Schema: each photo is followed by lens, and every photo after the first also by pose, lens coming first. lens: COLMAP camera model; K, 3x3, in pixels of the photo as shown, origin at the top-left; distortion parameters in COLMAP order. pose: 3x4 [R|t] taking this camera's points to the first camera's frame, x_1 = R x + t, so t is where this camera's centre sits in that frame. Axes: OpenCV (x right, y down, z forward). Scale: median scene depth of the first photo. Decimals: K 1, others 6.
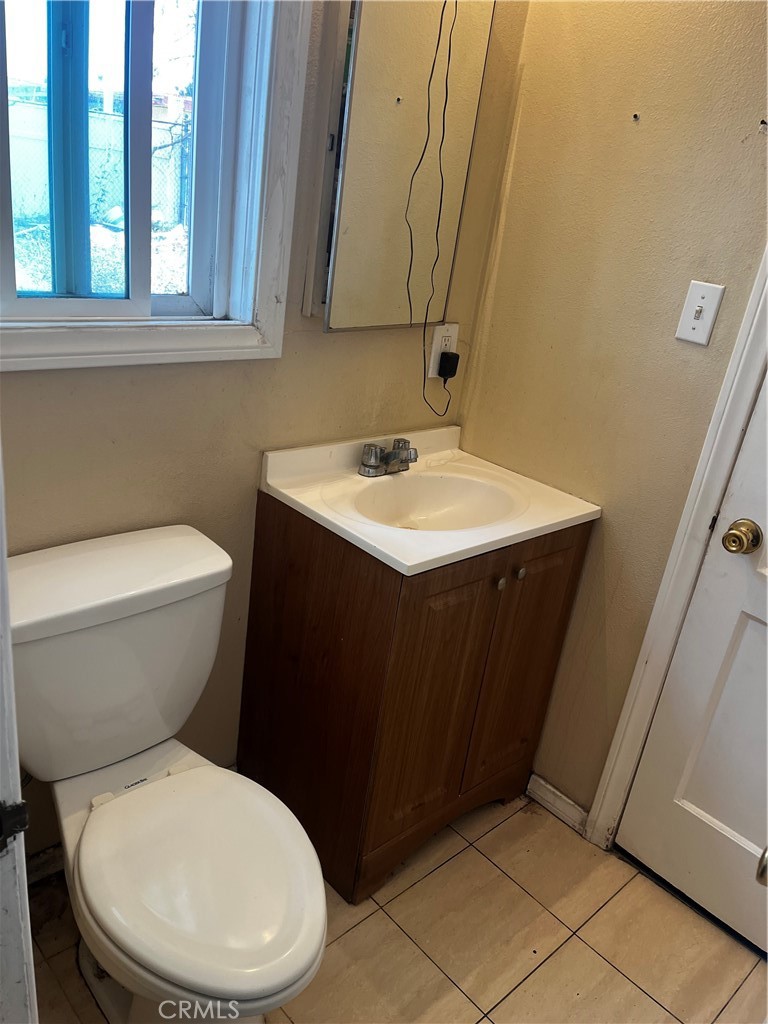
lens RADIAL K [[781.0, 0, 380.0], [0, 781.0, 517.6], [0, 0, 1]] dist [0.067585, -0.069073]
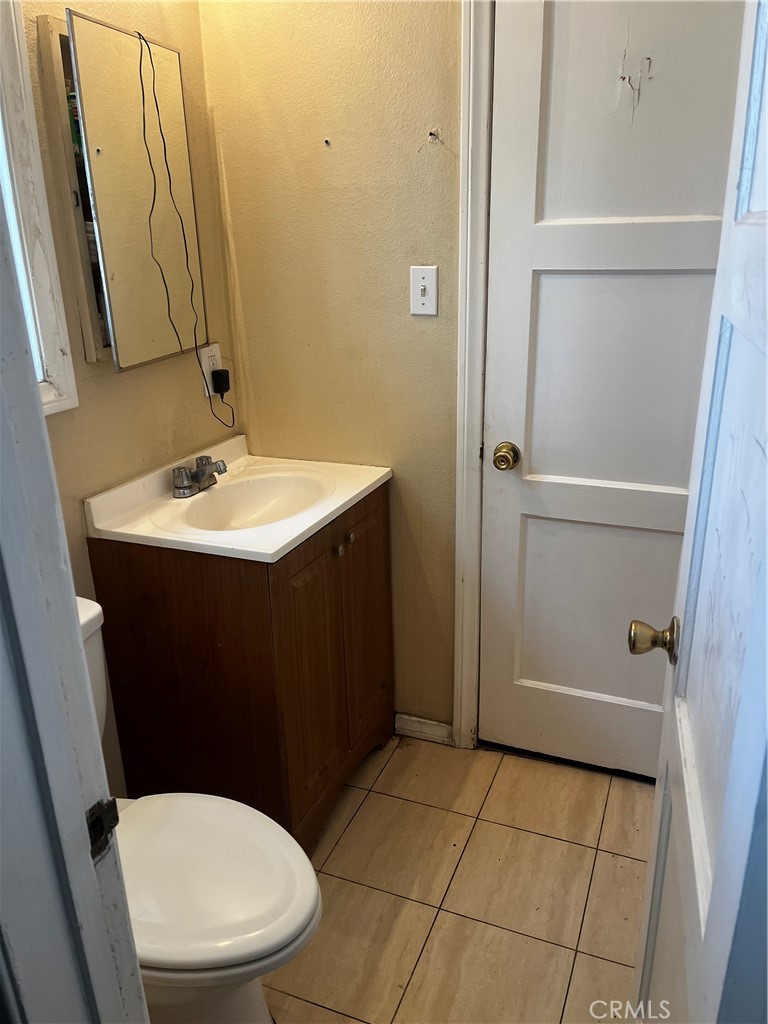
lens RADIAL K [[781.0, 0, 386.4], [0, 781.0, 509.1], [0, 0, 1]] dist [0.067585, -0.069073]
pose [[0.897645, -0.282311, 0.338428, -0.146771], [0.292421, 0.956039, 0.021897, 0.020168], [-0.329732, 0.079308, 0.940737, -0.095388]]
